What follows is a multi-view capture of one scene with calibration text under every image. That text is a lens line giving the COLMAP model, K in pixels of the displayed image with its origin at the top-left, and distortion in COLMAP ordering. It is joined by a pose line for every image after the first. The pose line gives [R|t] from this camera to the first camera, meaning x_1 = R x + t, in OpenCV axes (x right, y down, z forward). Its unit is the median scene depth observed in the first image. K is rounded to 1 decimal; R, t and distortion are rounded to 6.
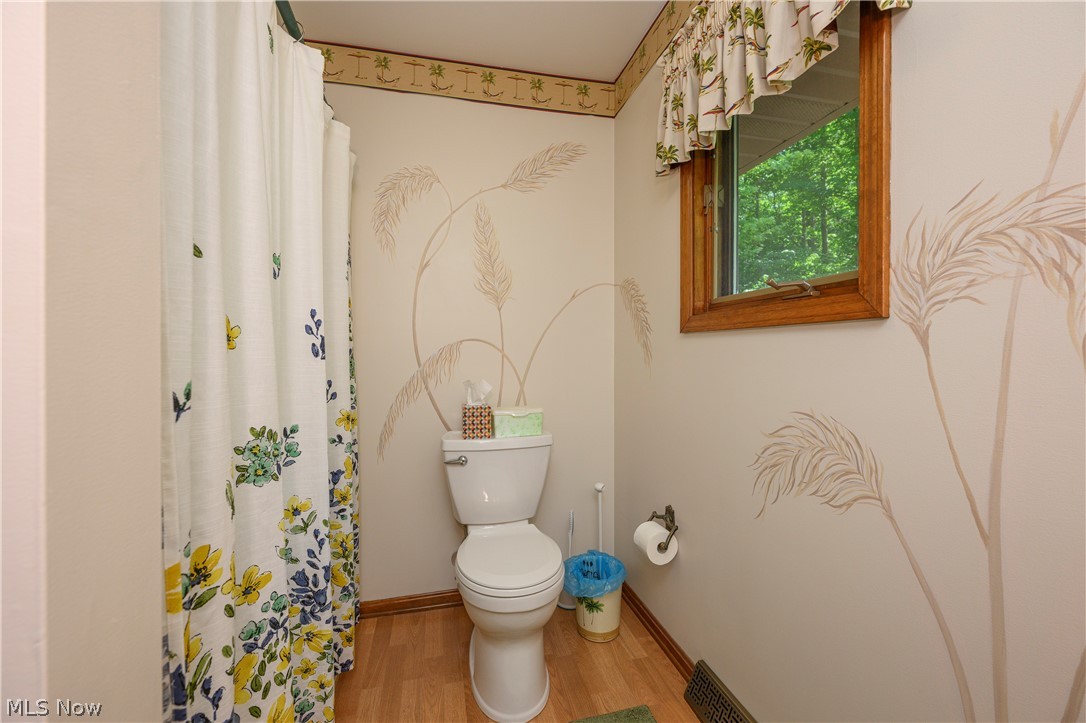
lens RADIAL K [[429.7, 0, 542.2], [0, 429.7, 358.9], [0, 0, 1]] dist [0.000117, -0.000059]
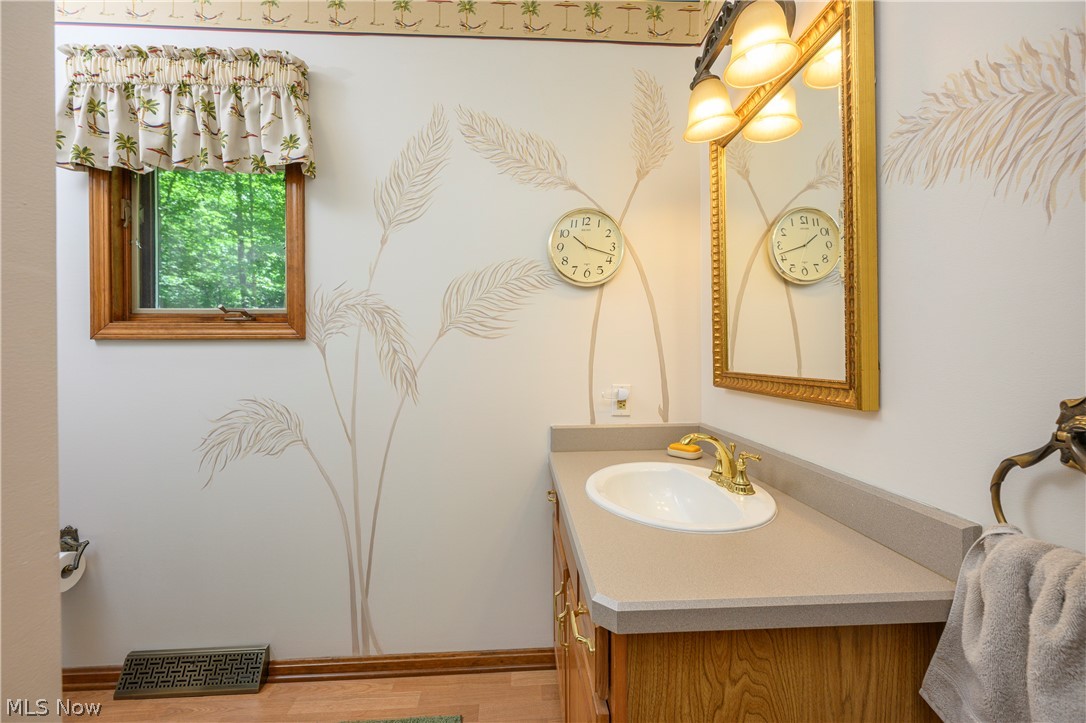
lens RADIAL K [[429.7, 0, 544.2], [0, 429.7, 359.4], [0, 0, 1]] dist [0.000117, -0.000059]
pose [[0.188548, -0.001343, 0.982063, -0.644562], [0.018350, 0.999829, -0.002156, 0.010139], [-0.981892, 0.018427, 0.188541, -0.275772]]
